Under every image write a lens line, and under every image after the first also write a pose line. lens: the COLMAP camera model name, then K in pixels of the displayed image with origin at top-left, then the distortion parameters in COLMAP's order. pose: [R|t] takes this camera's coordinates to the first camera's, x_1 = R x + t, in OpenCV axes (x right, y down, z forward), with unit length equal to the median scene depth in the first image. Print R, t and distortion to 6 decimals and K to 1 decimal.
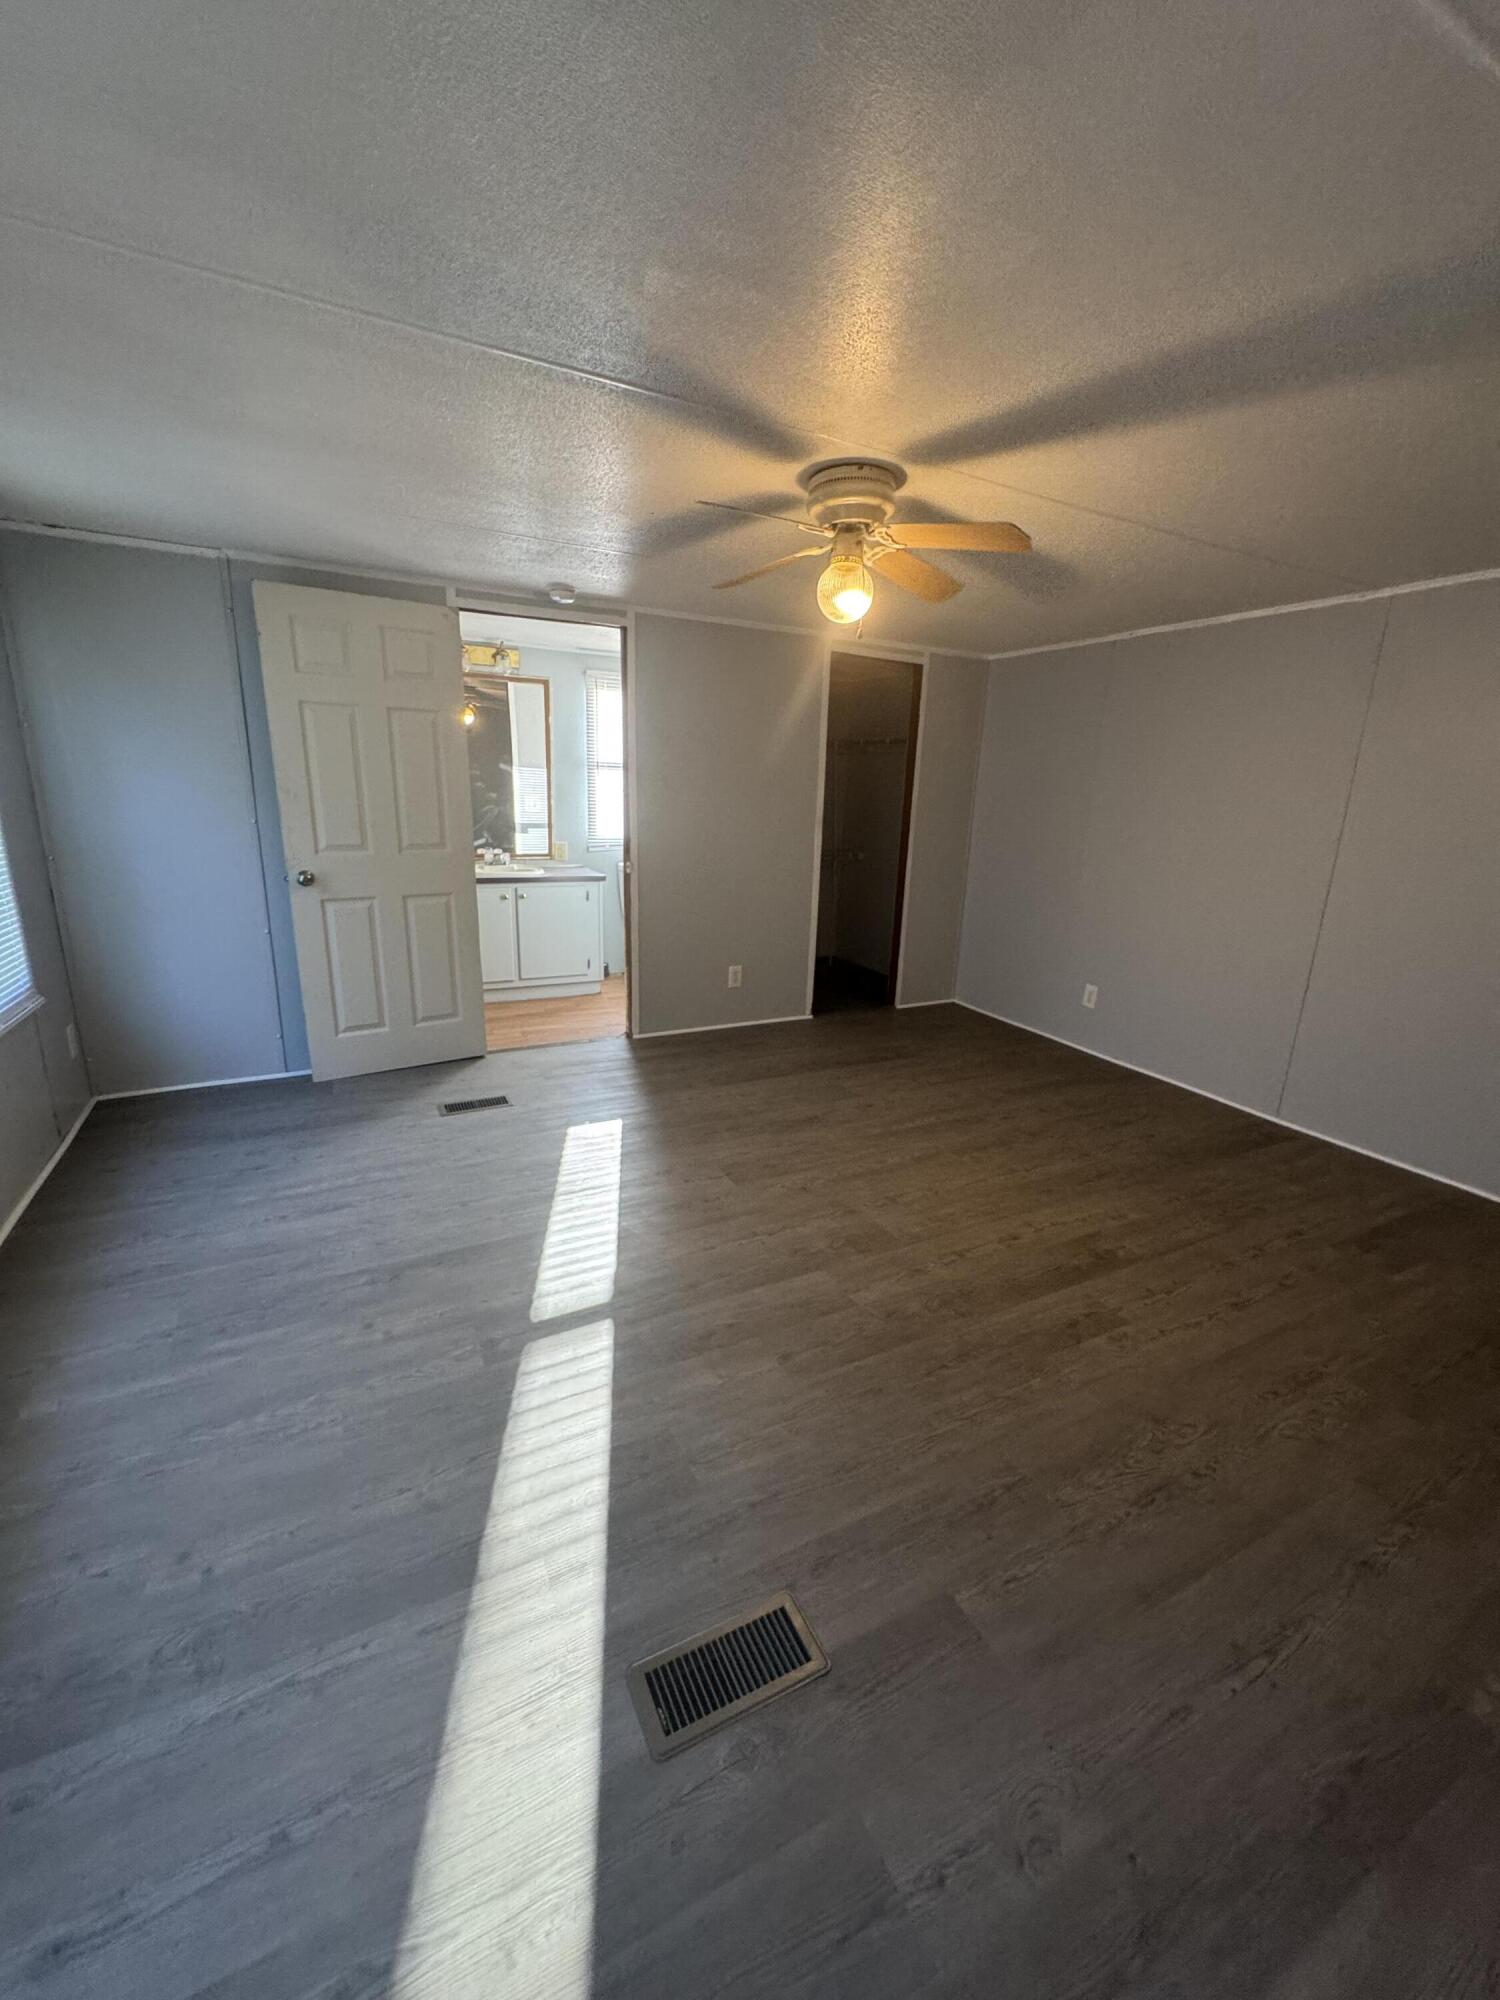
lens RADIAL K [[802.2, 0, 743.6], [0, 802.2, 996.4], [0, 0, 1]] dist [-0.000970, 0.000064]
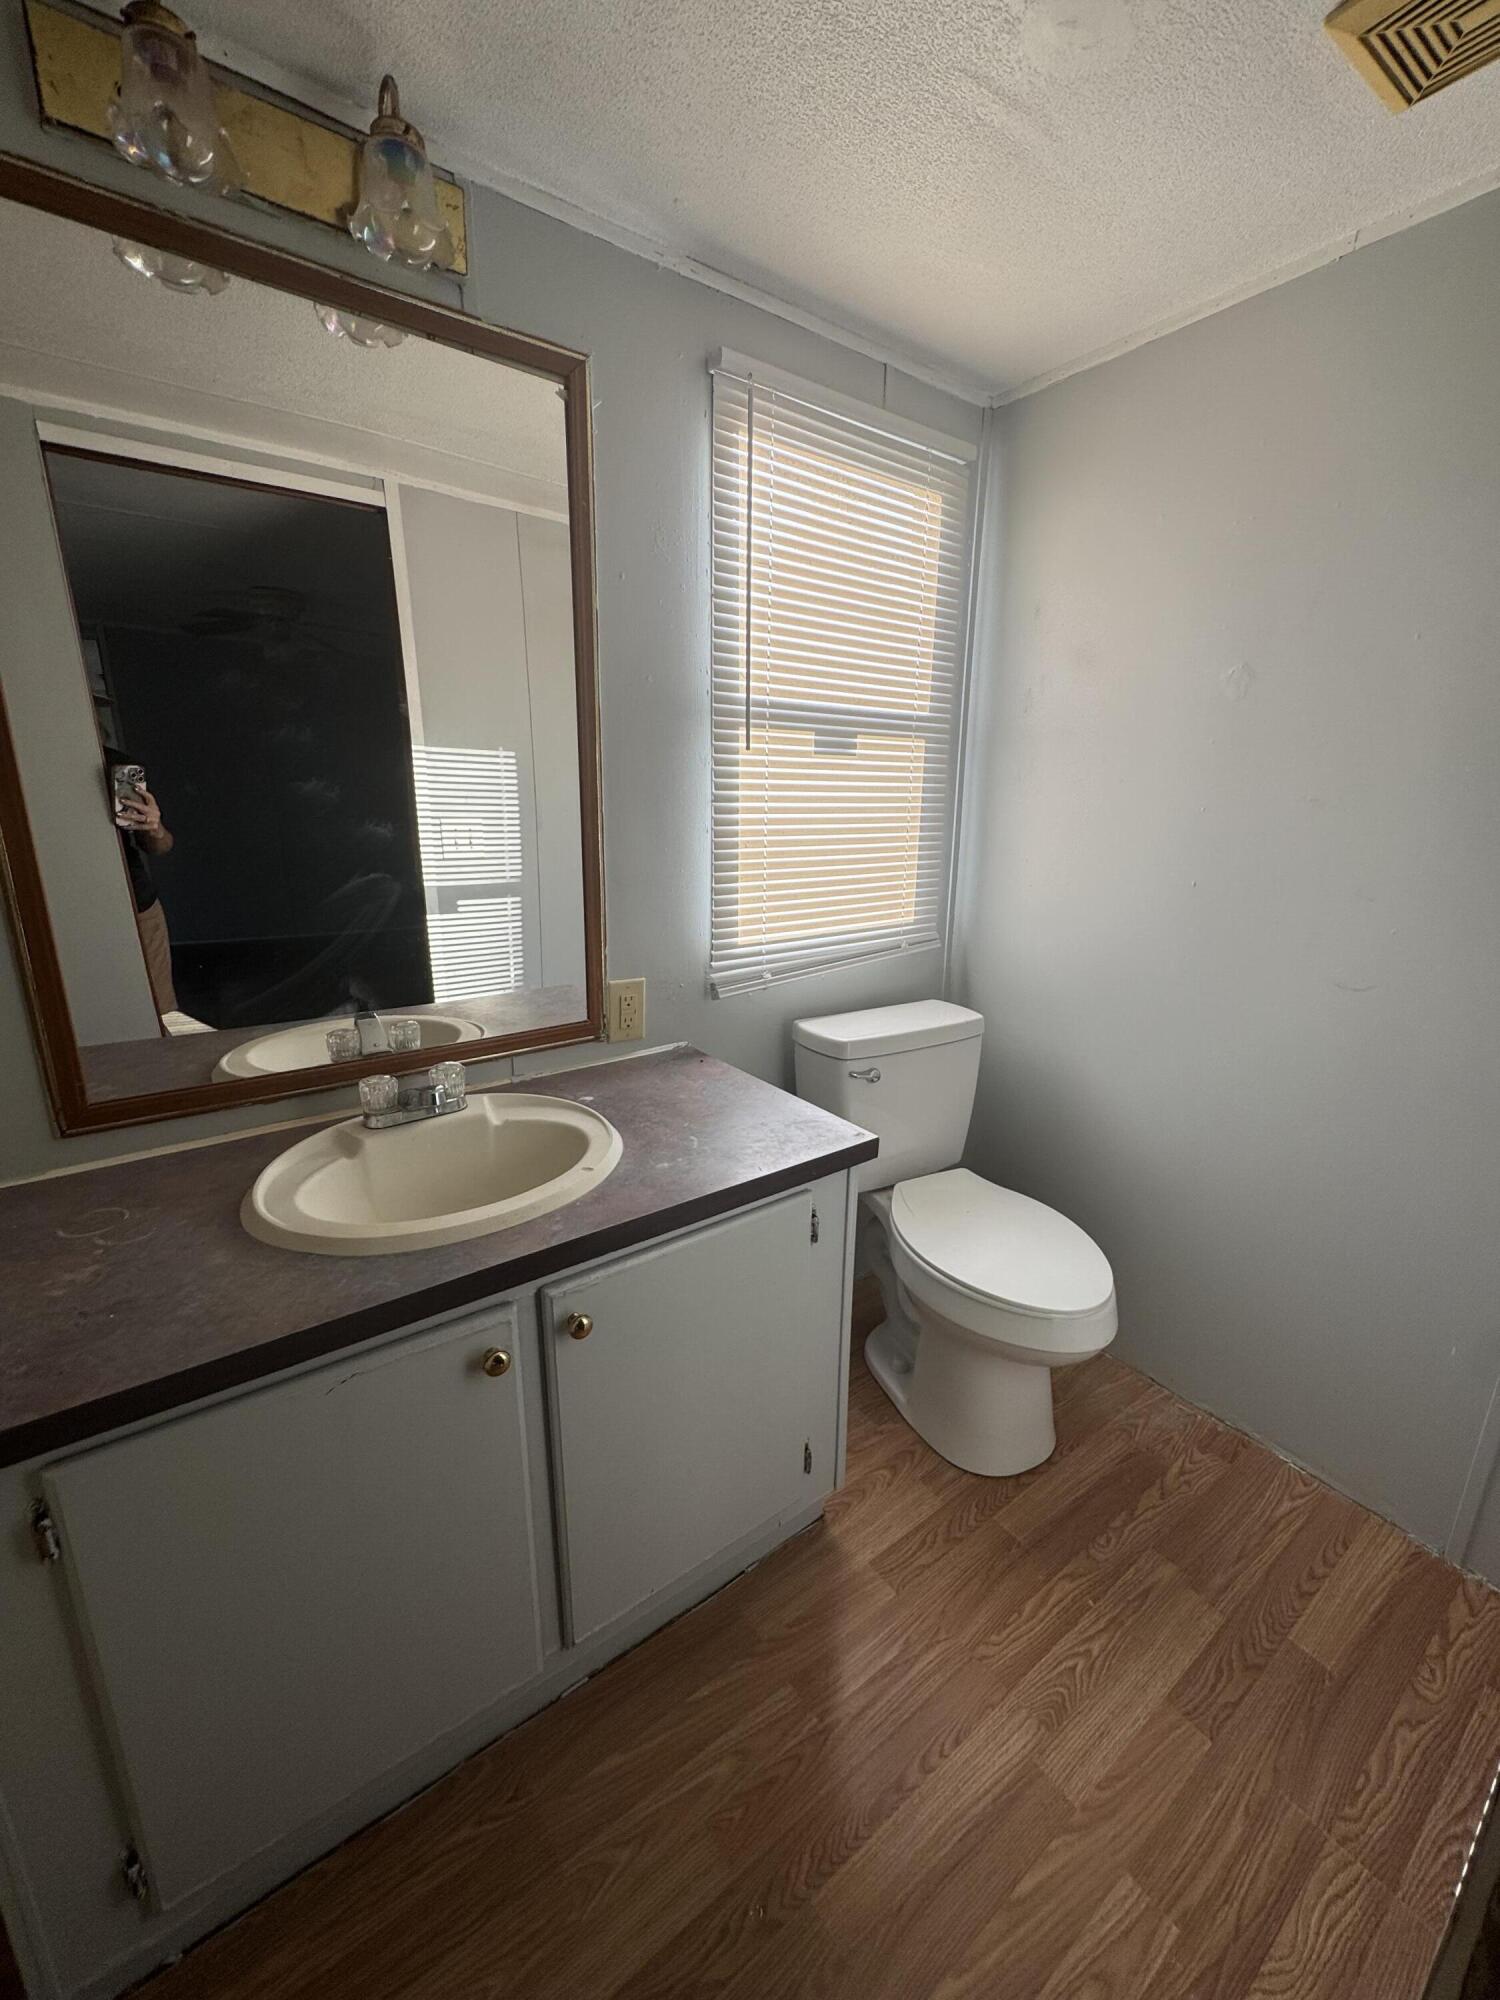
lens RADIAL K [[802.2, 0, 752.6], [0, 802.2, 1000.1], [0, 0, 1]] dist [-0.000970, 0.000064]
pose [[0.984680, -0.067476, 0.160786, -0.236917], [0.065236, 0.997686, 0.019180, -0.193945], [-0.161708, -0.008397, 0.986803, 0.722334]]
